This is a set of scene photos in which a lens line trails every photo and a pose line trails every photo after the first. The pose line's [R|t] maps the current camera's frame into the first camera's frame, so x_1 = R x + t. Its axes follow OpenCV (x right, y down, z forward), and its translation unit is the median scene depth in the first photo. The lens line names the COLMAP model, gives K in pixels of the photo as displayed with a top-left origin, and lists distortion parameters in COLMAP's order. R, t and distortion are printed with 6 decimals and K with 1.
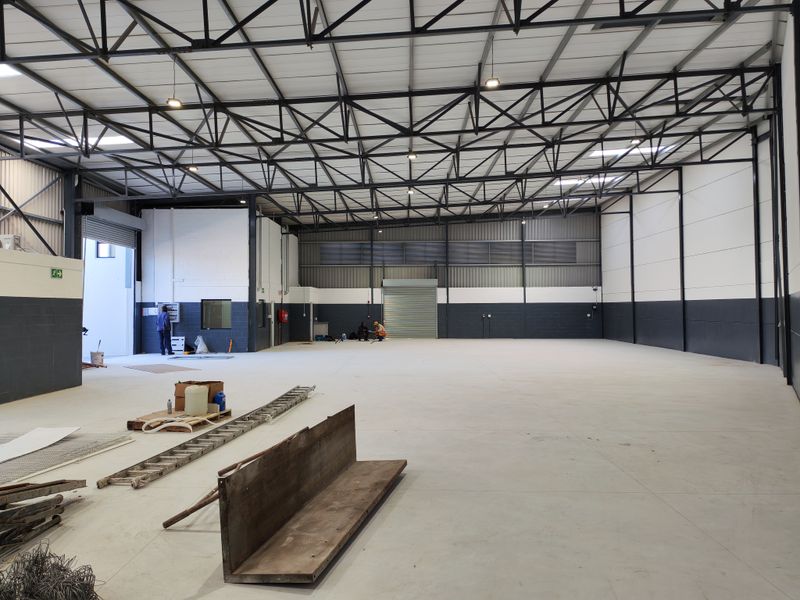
lens RADIAL K [[598.4, 0, 401.4], [0, 598.4, 297.7], [0, 0, 1]] dist [0.103908, -0.139922]
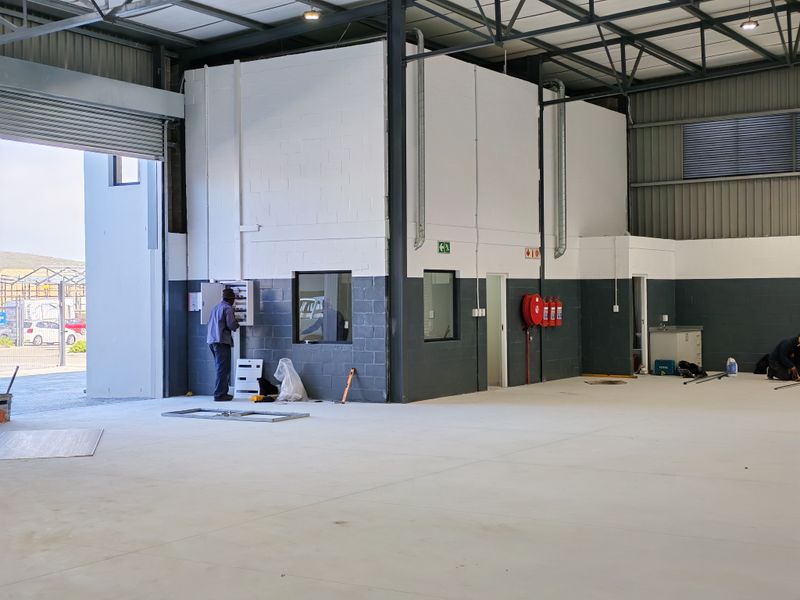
lens RADIAL K [[1093.8, 0, 421.1], [0, 1093.8, 285.2], [0, 0, 1]] dist [0.014024, 0.043153]
pose [[0.833168, -0.012739, -0.552873, 0.157776], [0.017690, 0.999837, 0.003621, 0.011048], [0.552736, -0.012797, 0.833258, 0.415714]]
